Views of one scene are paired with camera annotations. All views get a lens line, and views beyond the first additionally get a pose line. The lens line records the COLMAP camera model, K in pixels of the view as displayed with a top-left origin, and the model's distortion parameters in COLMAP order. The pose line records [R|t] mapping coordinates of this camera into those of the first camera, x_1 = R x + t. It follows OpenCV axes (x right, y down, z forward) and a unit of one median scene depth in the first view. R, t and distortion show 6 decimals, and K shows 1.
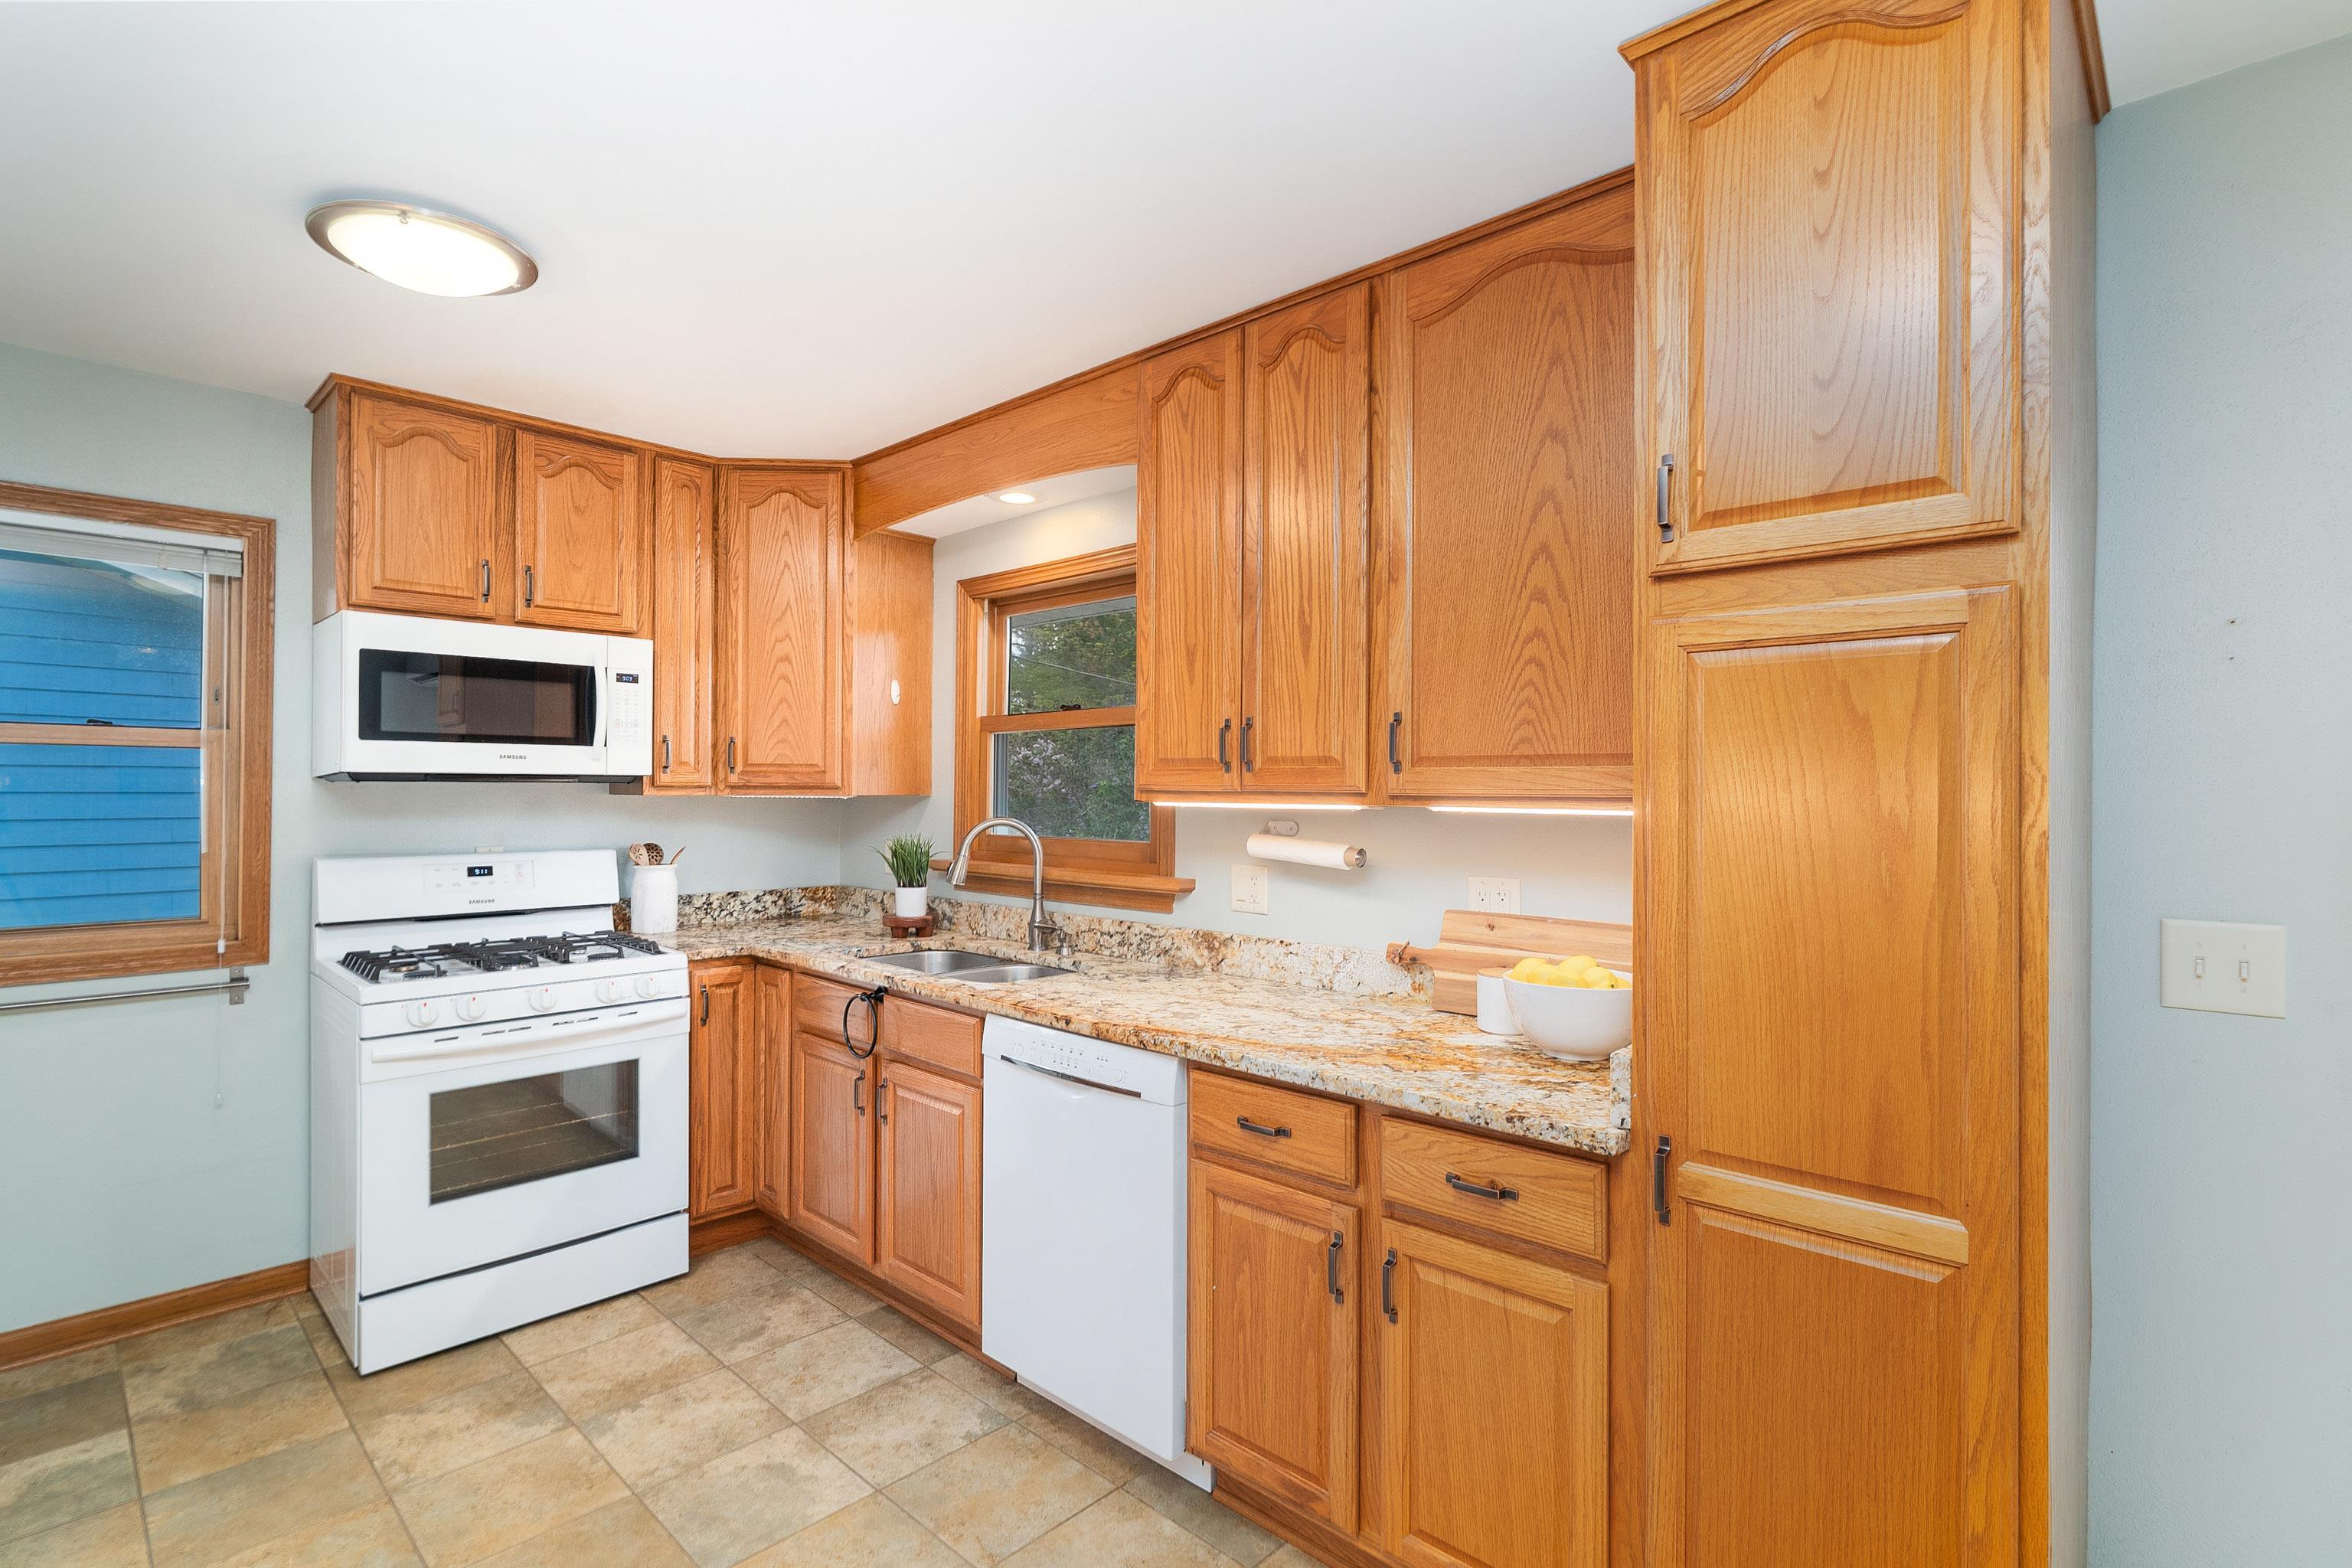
lens RADIAL K [[1090.9, 0, 1175.7], [0, 1090.9, 787.1], [0, 0, 1]] dist [-0.013188, 0.003319]
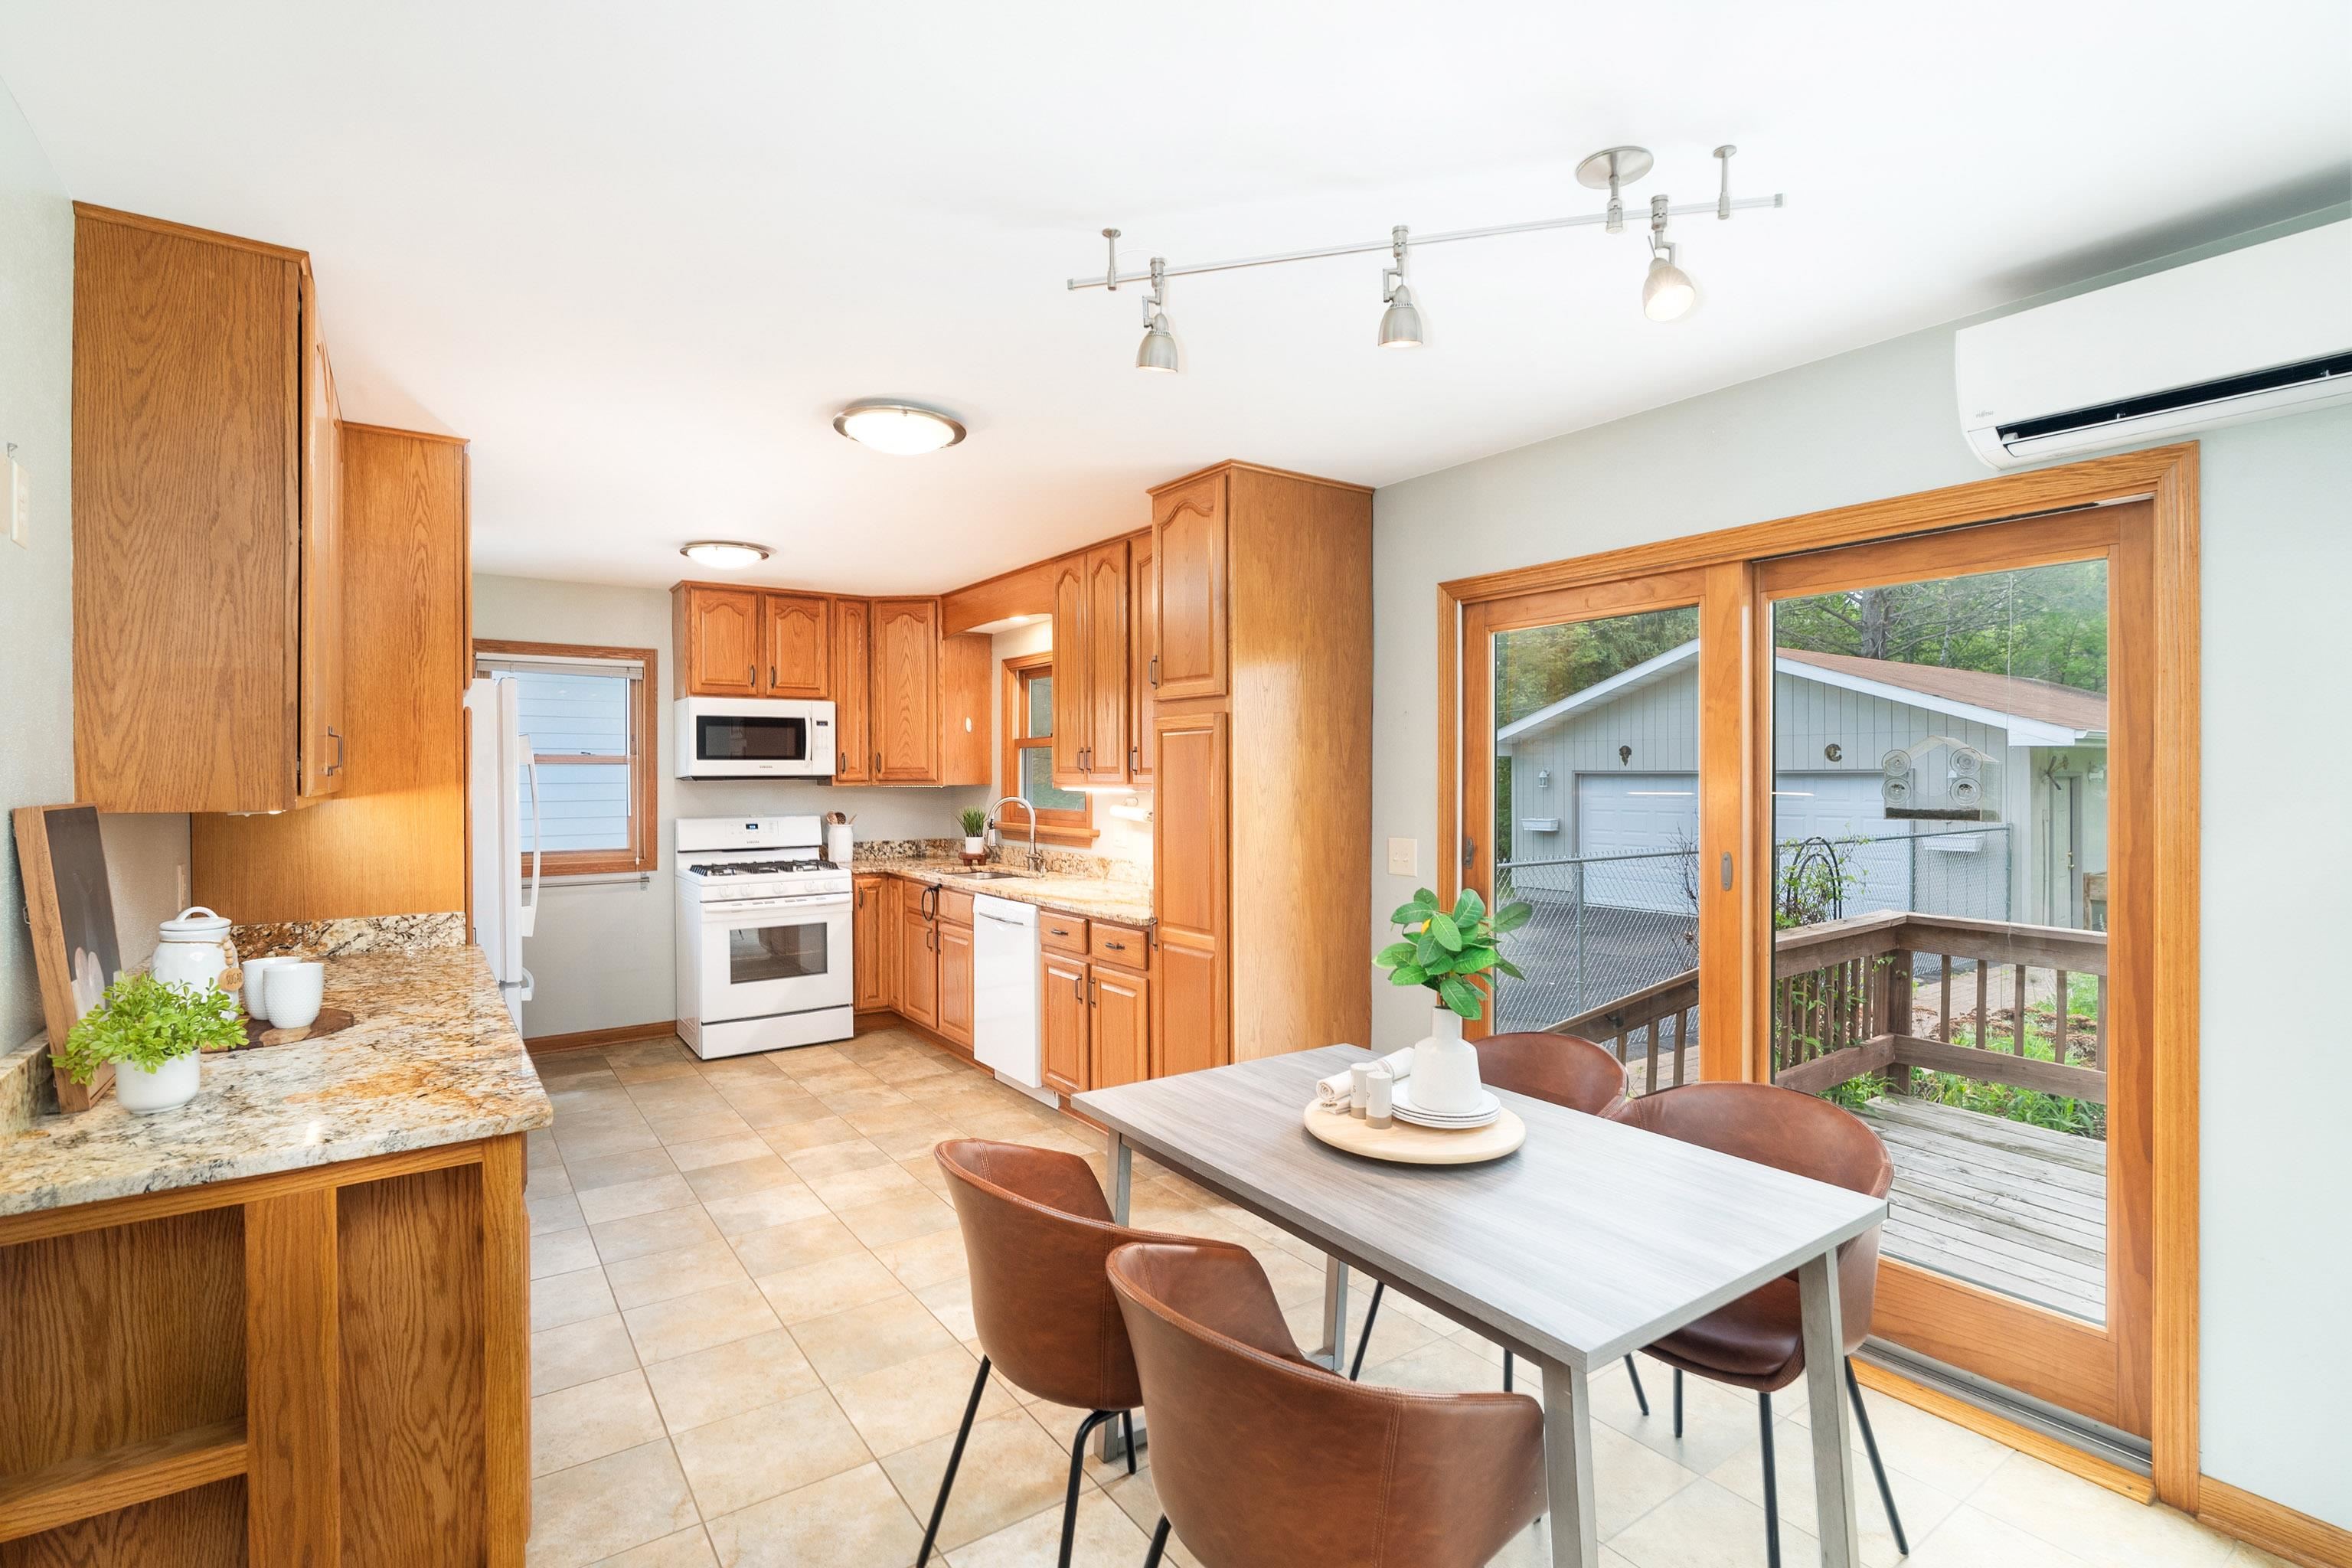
lens RADIAL K [[1090.9, 0, 1174.1], [0, 1090.9, 778.1], [0, 0, 1]] dist [-0.013188, 0.003319]
pose [[0.978334, -0.006897, -0.206919, 0.618404], [0.008848, 0.999925, 0.008508, -0.020915], [0.206844, -0.010154, 0.978321, -0.920956]]
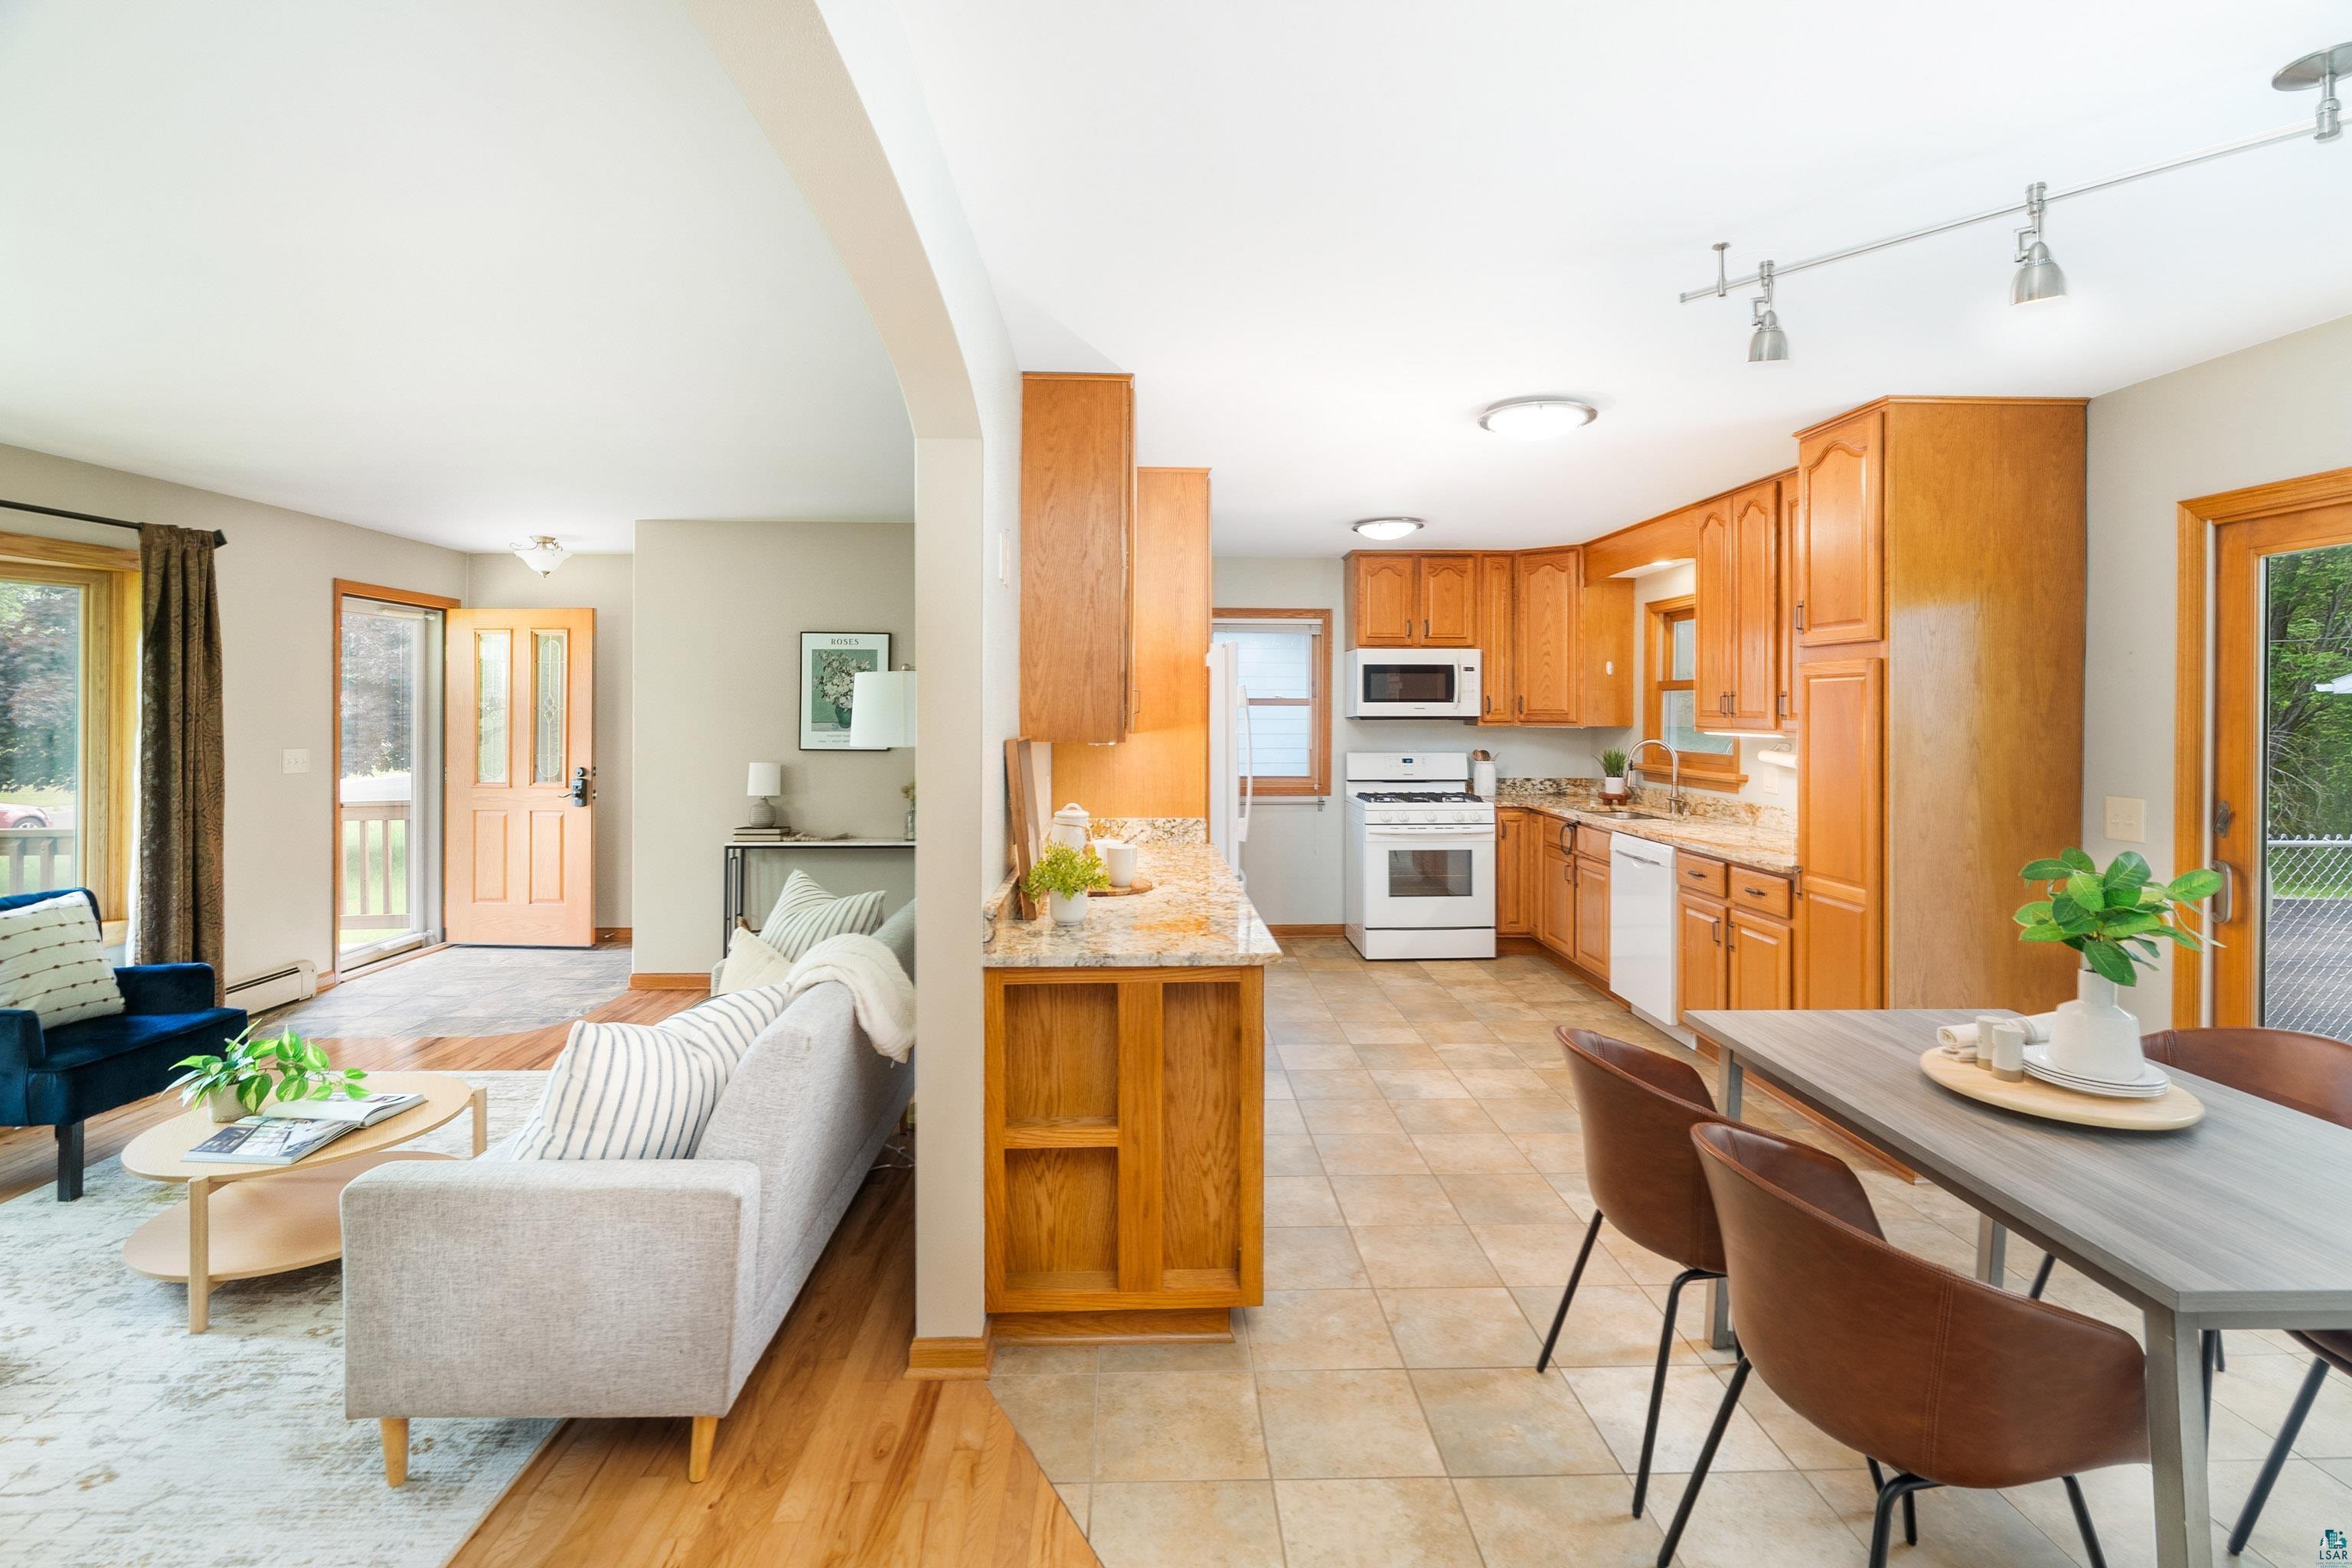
lens RADIAL K [[1086.2, 0, 1185.1], [0, 1086.2, 712.5], [0, 0, 1]] dist [0.000040, 0.003366]
pose [[0.712783, -0.002060, -0.701381, 0.725610], [0.005298, 0.999983, 0.002446, -0.033367], [0.701364, -0.005459, 0.712782, -1.102165]]
